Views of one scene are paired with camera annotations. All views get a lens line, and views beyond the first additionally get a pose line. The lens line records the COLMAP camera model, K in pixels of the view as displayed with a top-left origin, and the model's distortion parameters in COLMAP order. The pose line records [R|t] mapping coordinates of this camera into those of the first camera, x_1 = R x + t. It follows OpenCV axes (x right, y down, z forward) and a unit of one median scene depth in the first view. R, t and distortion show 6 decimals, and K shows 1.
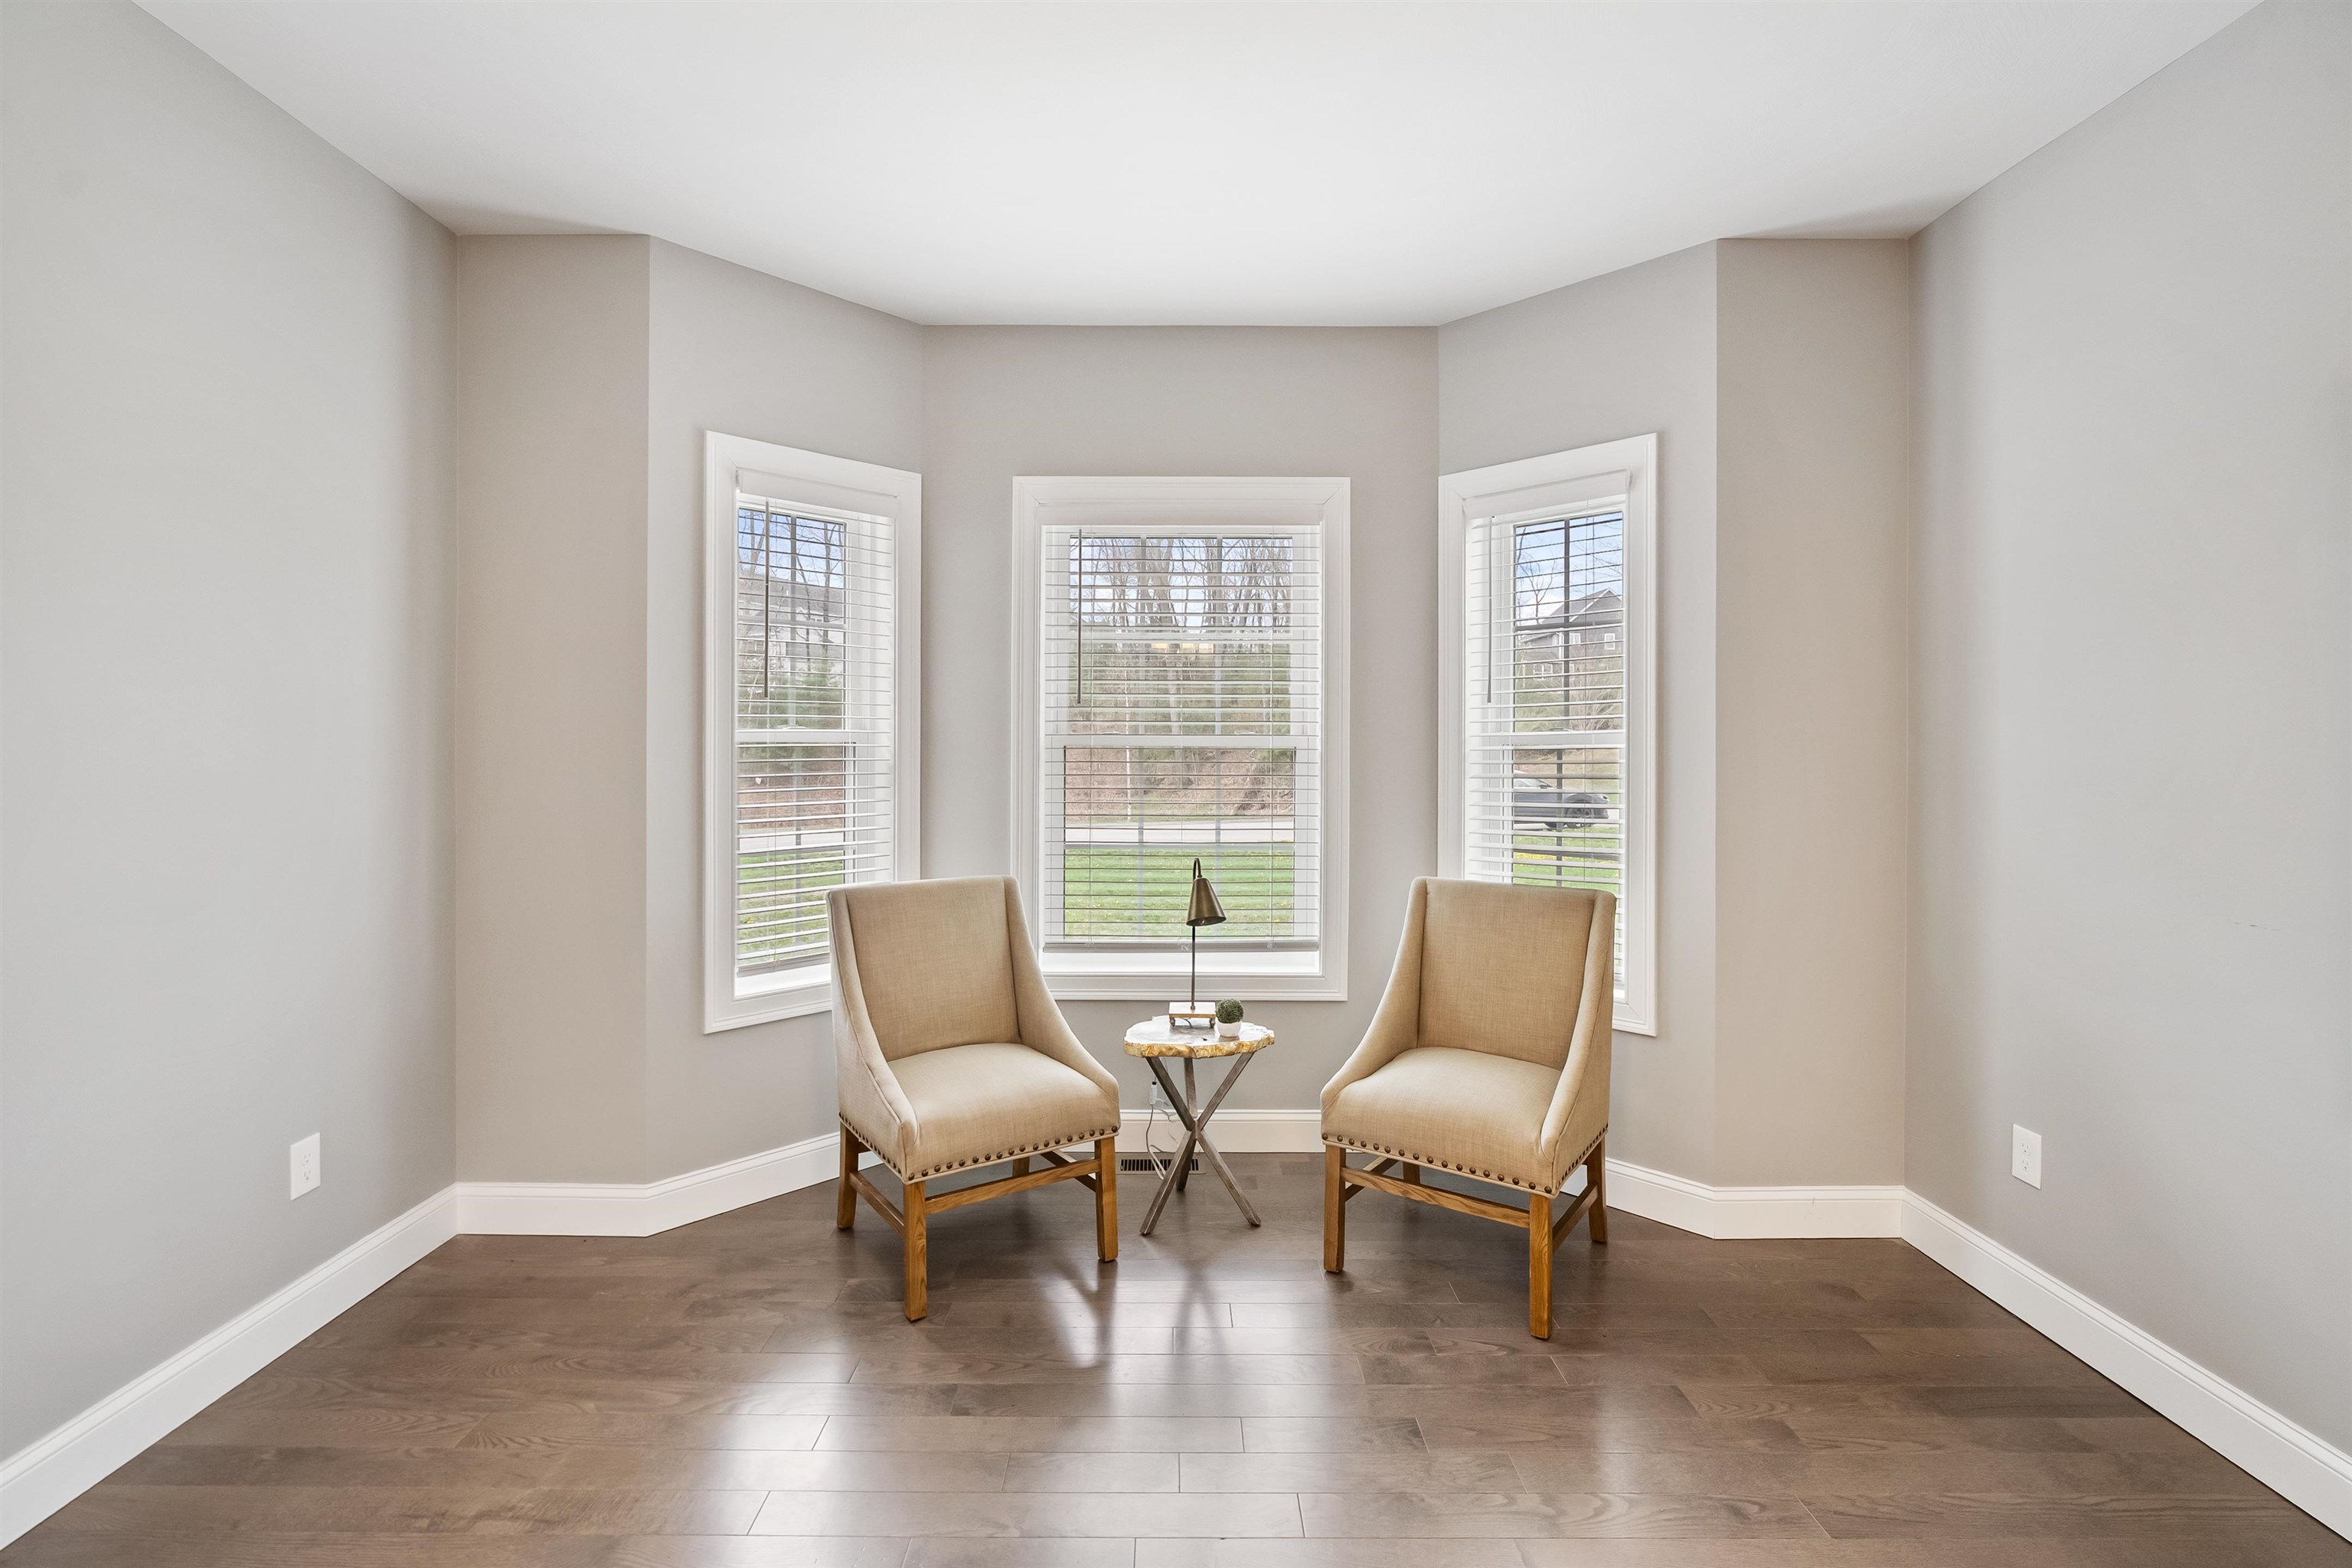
lens RADIAL K [[1069.5, 0, 1184.8], [0, 1069.5, 747.9], [0, 0, 1]] dist [-0.004236, -0.000108]
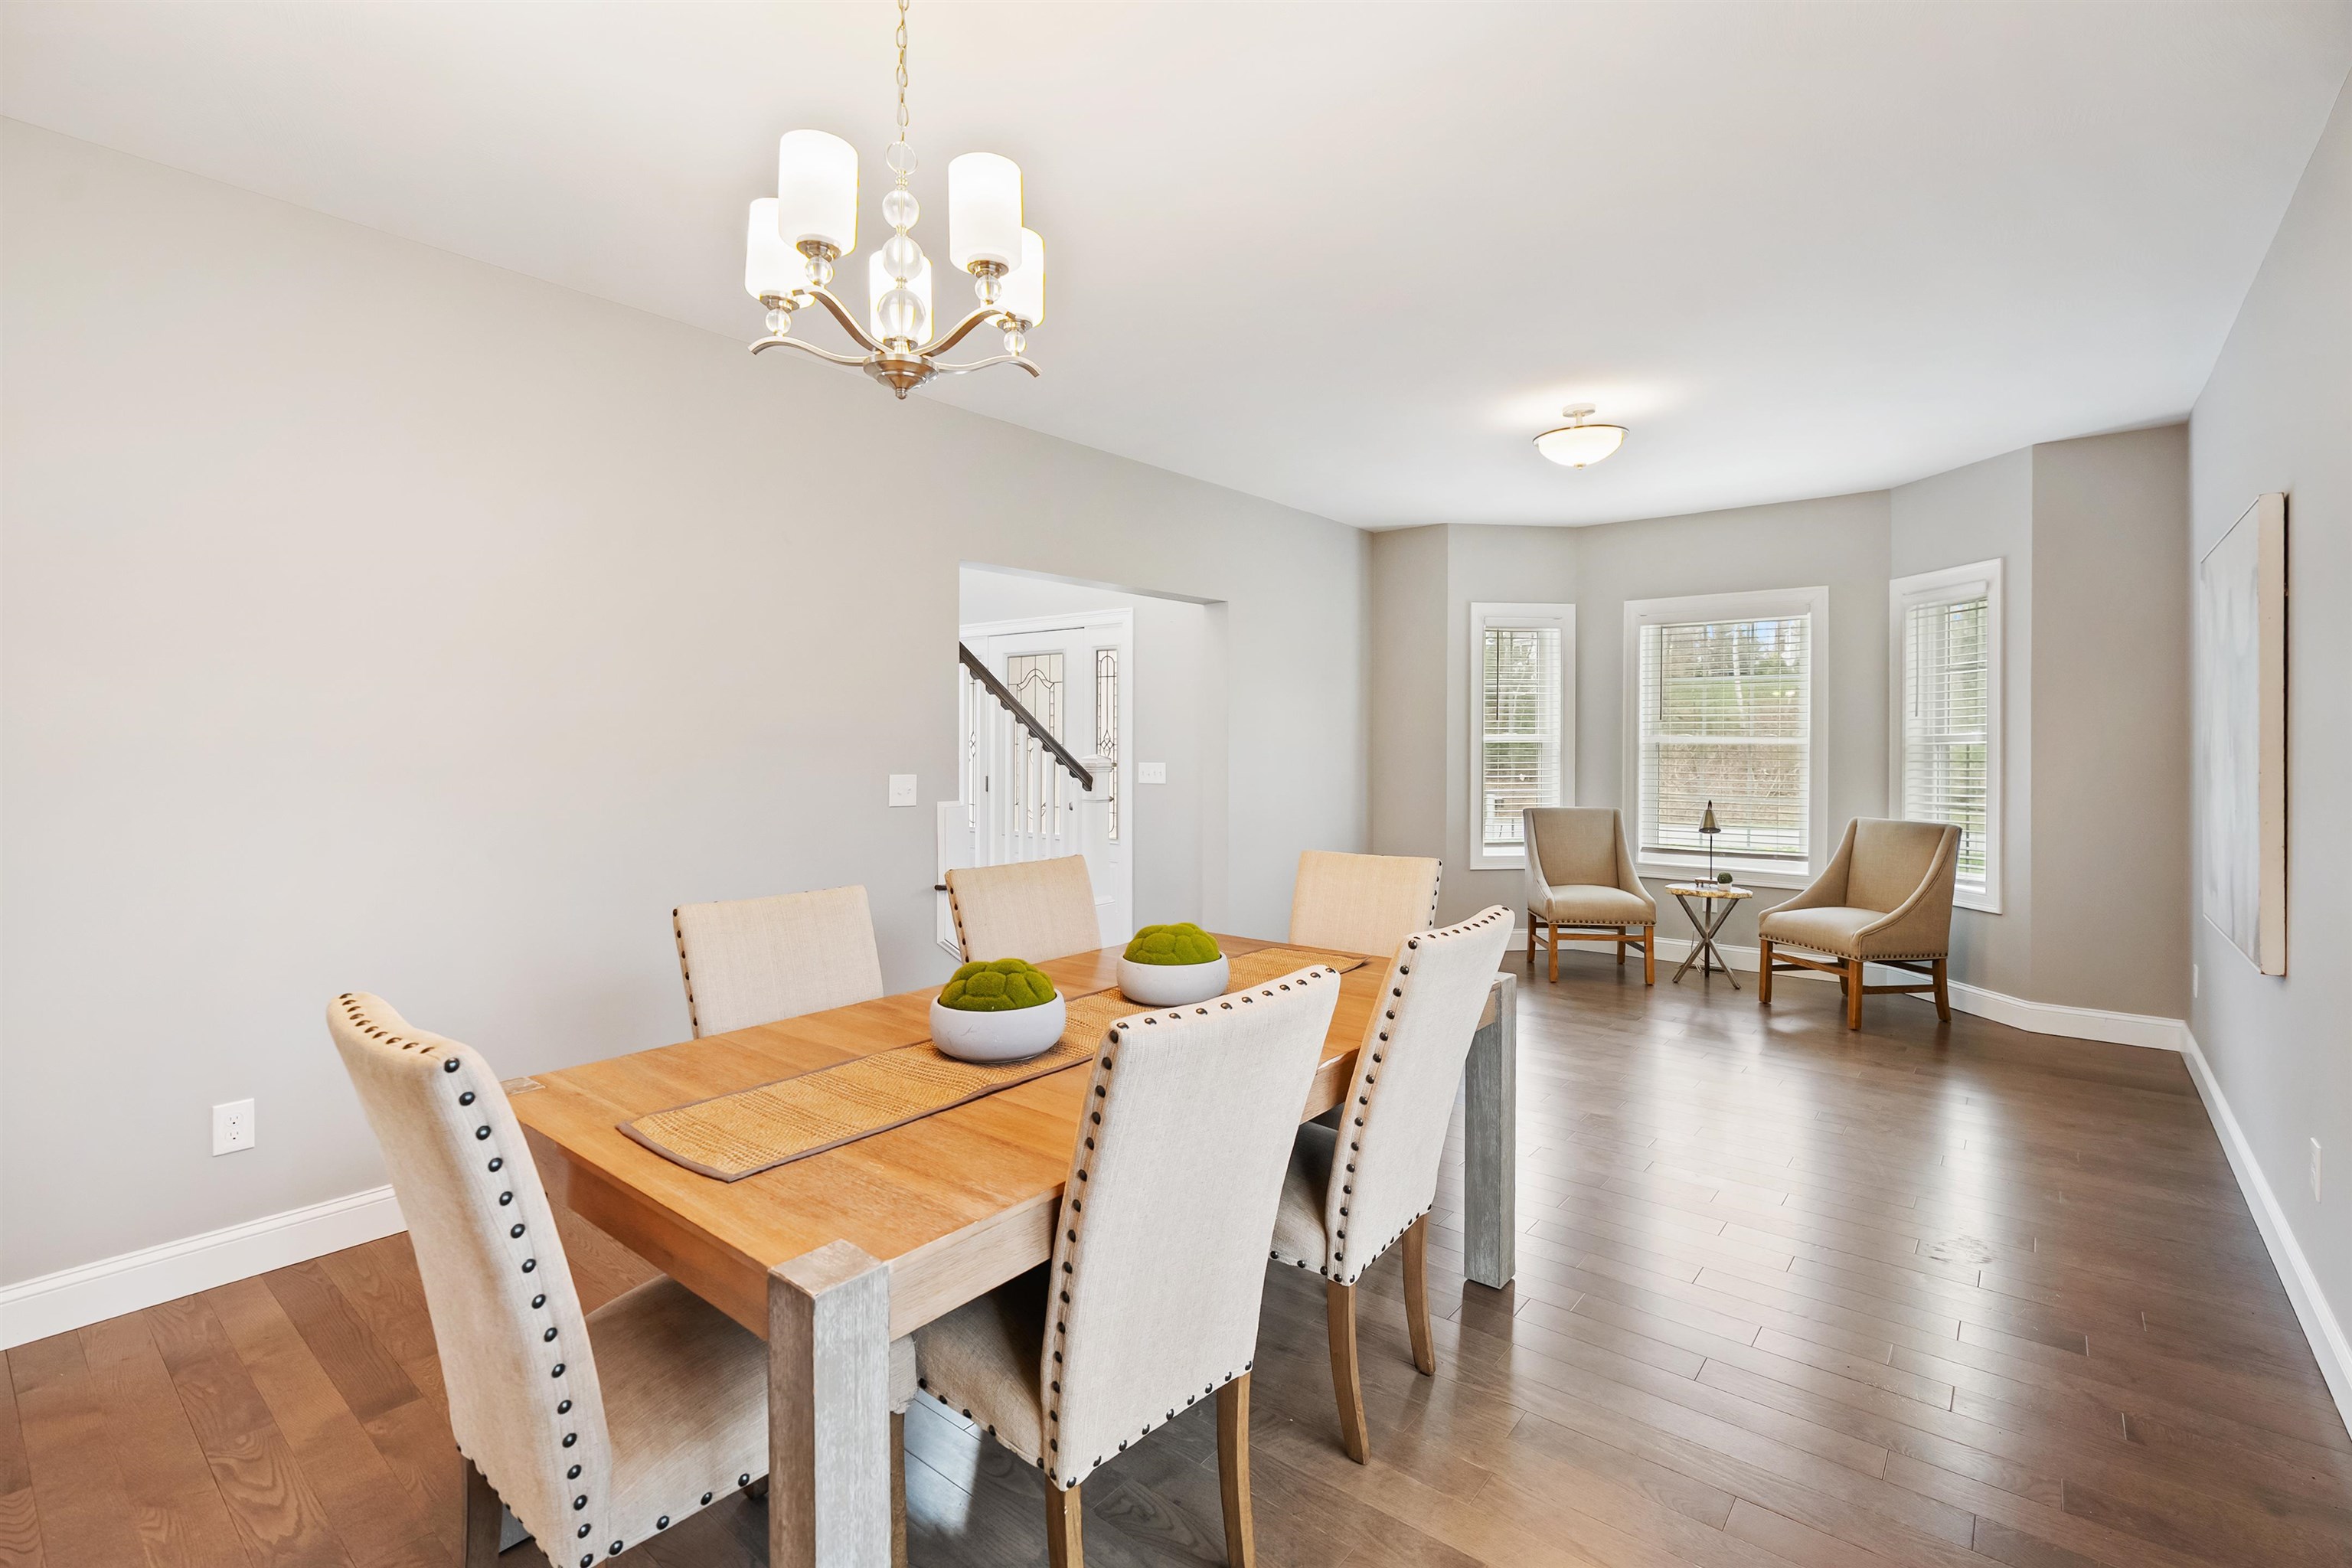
lens RADIAL K [[1069.5, 0, 1173.4], [0, 1069.5, 745.7], [0, 0, 1]] dist [-0.004236, -0.000108]
pose [[0.768259, 0.002274, -0.640136, 0.506635], [-0.004040, 0.999991, -0.001297, 0.011070], [0.640127, 0.003583, 0.768261, -1.120094]]
